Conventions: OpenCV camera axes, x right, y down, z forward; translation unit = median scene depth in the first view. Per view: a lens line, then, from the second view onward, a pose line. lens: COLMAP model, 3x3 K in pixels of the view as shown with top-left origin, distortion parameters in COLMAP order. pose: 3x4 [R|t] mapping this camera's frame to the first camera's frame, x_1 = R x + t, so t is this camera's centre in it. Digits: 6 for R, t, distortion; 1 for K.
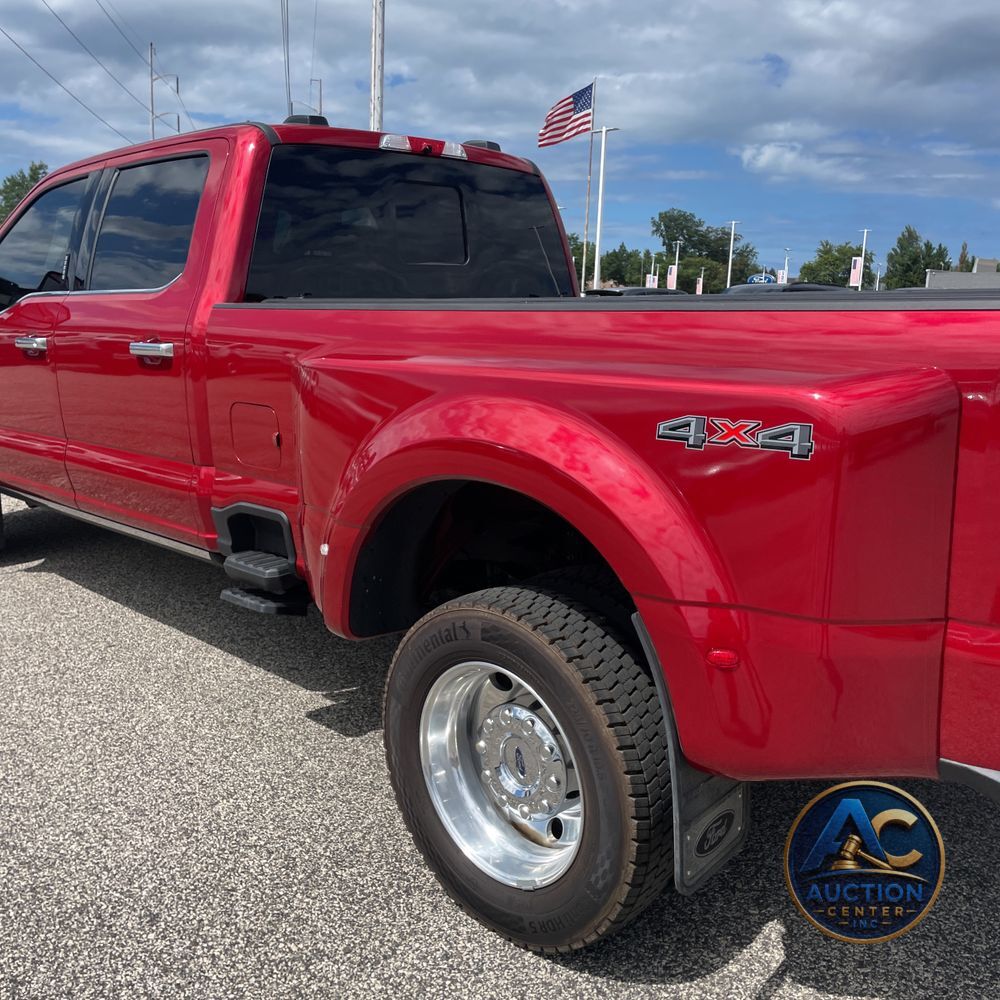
lens RADIAL K [[1024.4, 0, 500.8], [0, 1024.4, 500.4], [0, 0, 1]] dist [0.016057, 0.000000]
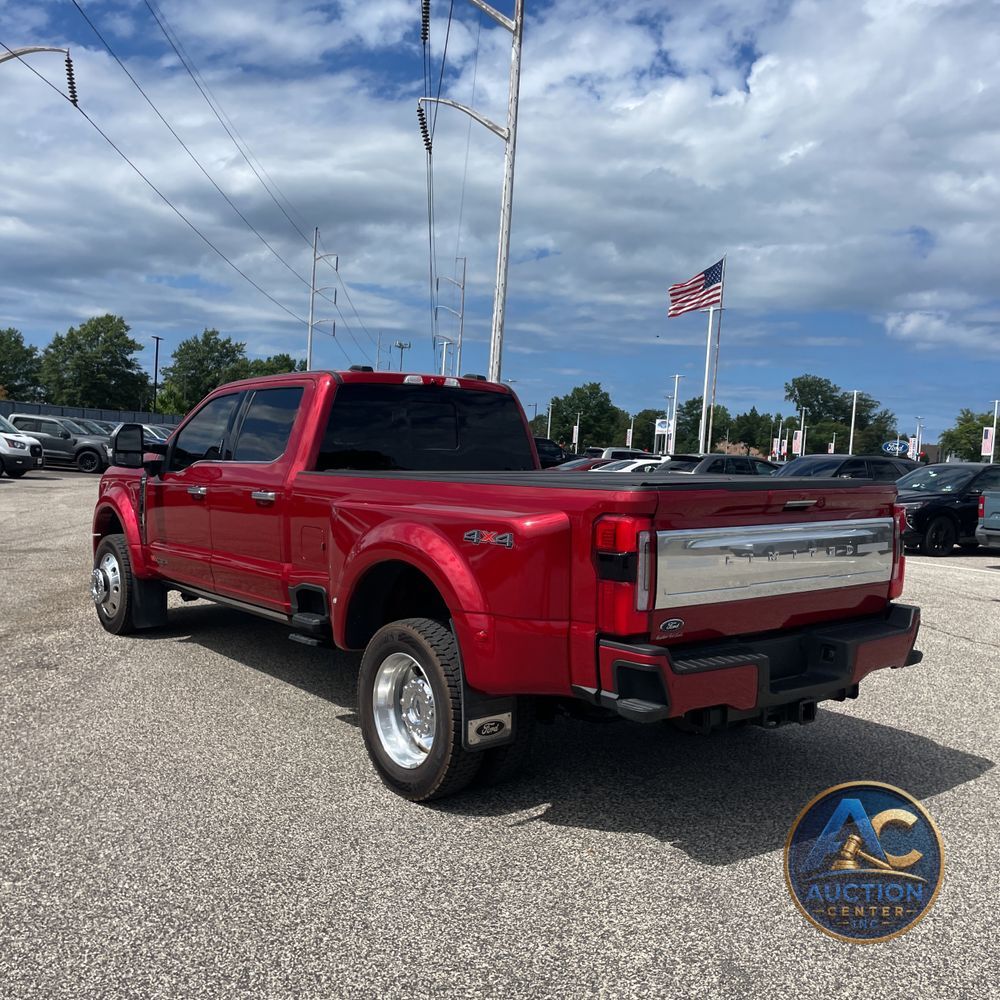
lens RADIAL K [[1024.4, 0, 501.4], [0, 1024.4, 497.4], [0, 0, 1]] dist [0.016057, 0.000000]
pose [[0.991386, 0.026558, -0.128253, 0.262443], [-0.046018, 0.987425, -0.151242, 0.092534], [0.122623, 0.155841, 0.980141, -0.608655]]
